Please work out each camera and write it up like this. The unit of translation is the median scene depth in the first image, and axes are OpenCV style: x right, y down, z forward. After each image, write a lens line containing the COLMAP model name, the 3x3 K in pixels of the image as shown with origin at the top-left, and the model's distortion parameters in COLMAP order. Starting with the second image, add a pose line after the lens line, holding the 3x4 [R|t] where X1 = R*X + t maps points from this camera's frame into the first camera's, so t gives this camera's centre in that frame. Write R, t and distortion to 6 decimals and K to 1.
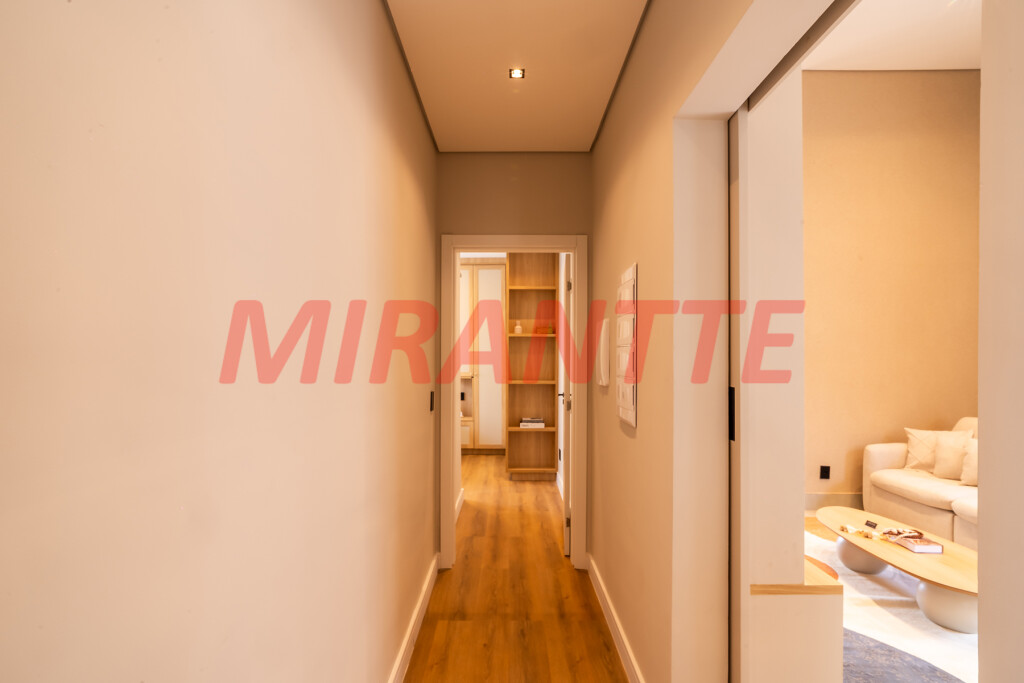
lens RADIAL K [[486.2, 0, 509.9], [0, 486.2, 359.9], [0, 0, 1]] dist [0.002320, 0.001236]
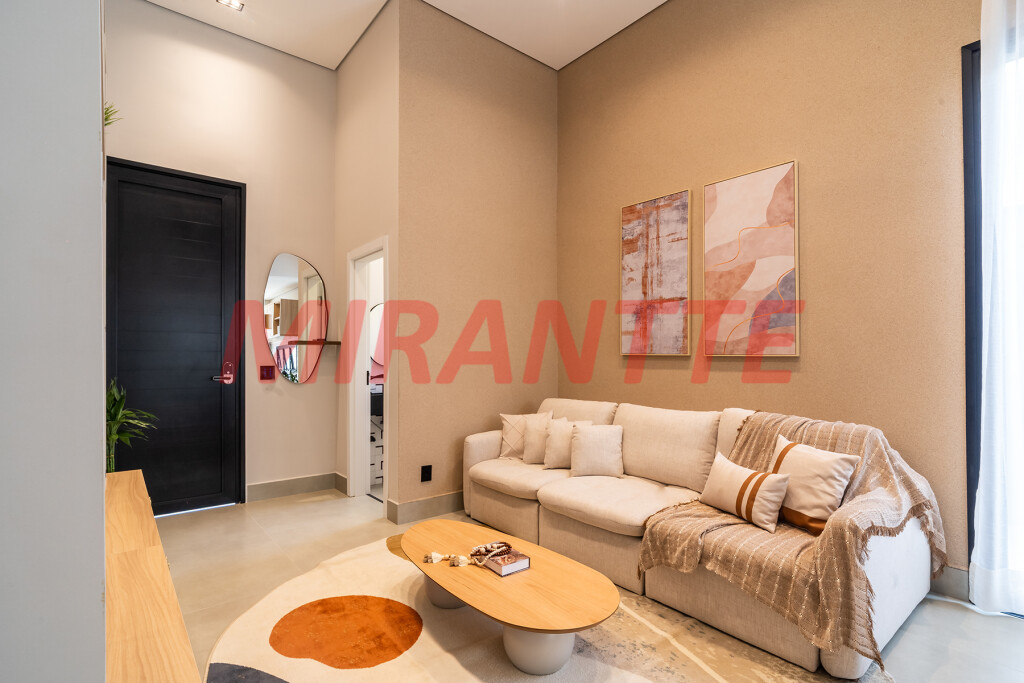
lens RADIAL K [[486.2, 0, 509.9], [0, 486.2, 359.9], [0, 0, 1]] dist [0.002320, 0.001236]
pose [[0.776044, -0.001824, 0.630676, 0.255342], [0.004606, 0.999986, -0.002776, 0.041892], [-0.630662, 0.005059, 0.776041, 0.283673]]
